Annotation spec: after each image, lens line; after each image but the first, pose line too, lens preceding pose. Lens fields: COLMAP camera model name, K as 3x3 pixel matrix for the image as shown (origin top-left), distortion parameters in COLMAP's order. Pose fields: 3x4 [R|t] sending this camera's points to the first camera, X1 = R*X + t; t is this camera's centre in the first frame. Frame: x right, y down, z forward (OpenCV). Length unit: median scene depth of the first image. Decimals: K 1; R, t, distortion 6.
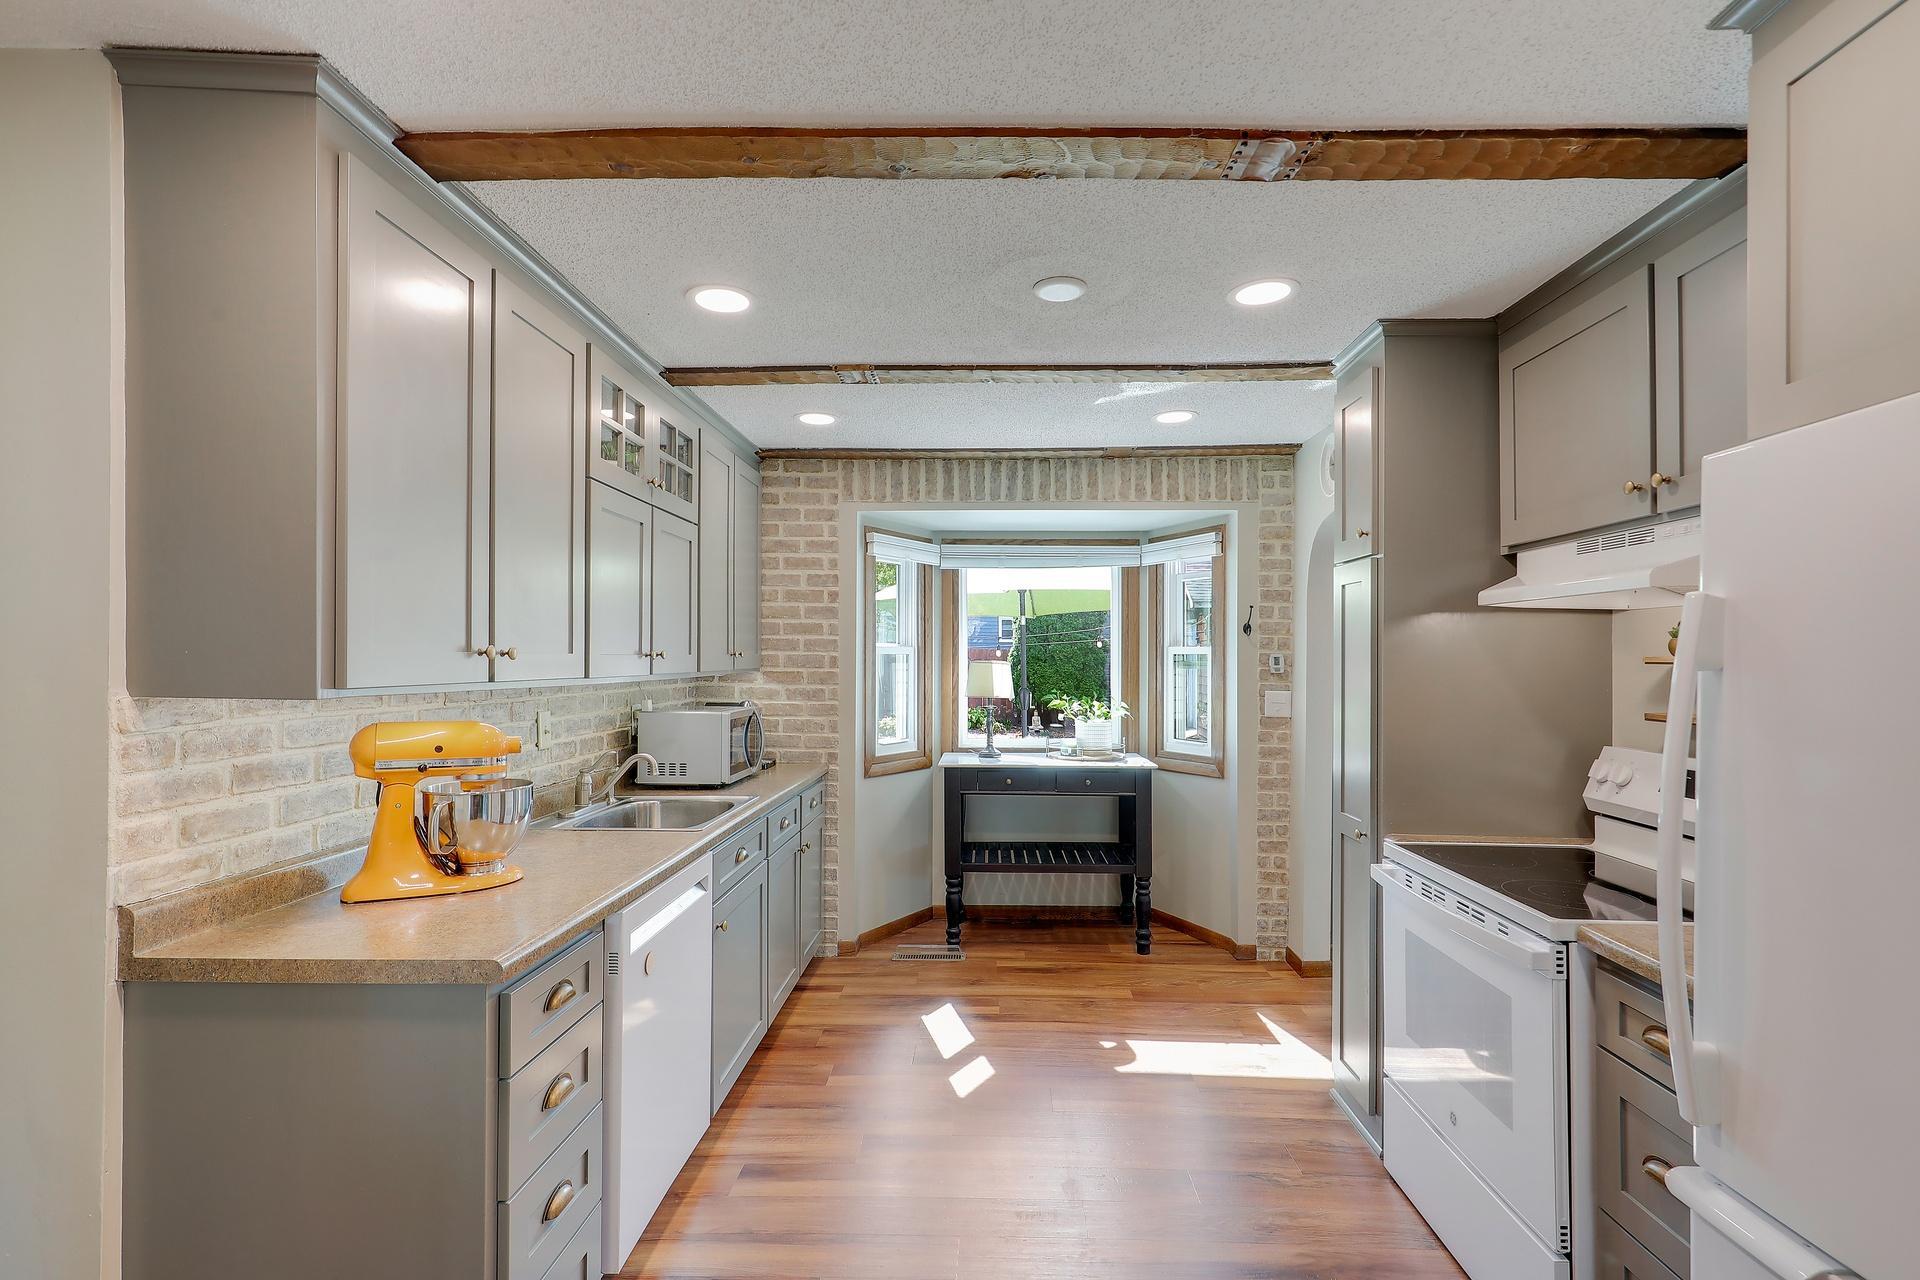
lens RADIAL K [[923.0, 0, 960.0], [0, 923.0, 640.0], [0, 0, 1]] dist [-0.002112, -0.000104]
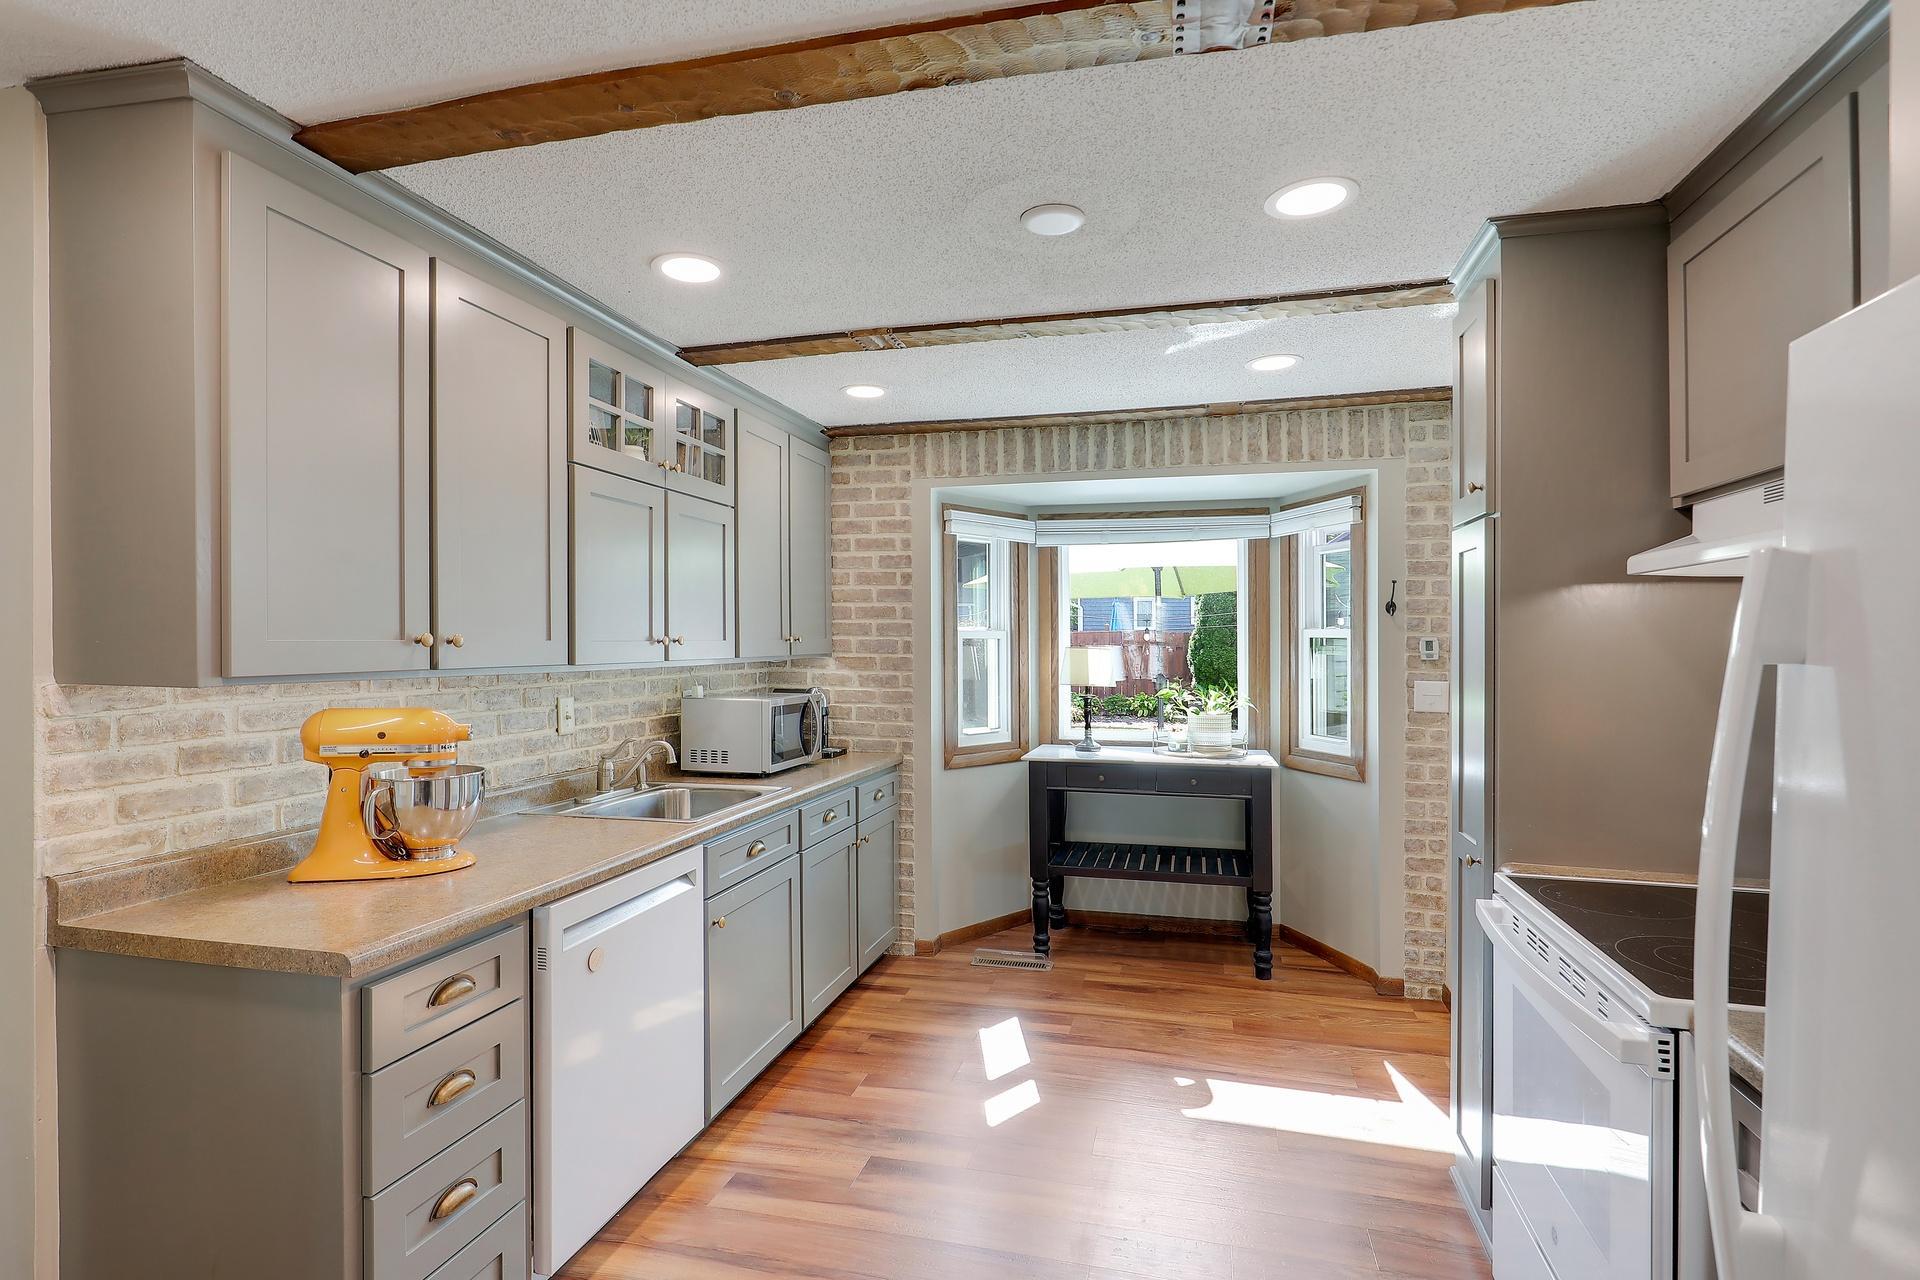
lens RADIAL K [[936.4, 0, 957.7], [0, 936.4, 630.6], [0, 0, 1]] dist [0.002176, -0.007239]
pose [[0.971235, -0.005178, -0.238066, 0.170551], [0.007073, 0.999950, 0.007109, 0.000082], [0.238017, -0.008589, 0.971223, 0.087284]]
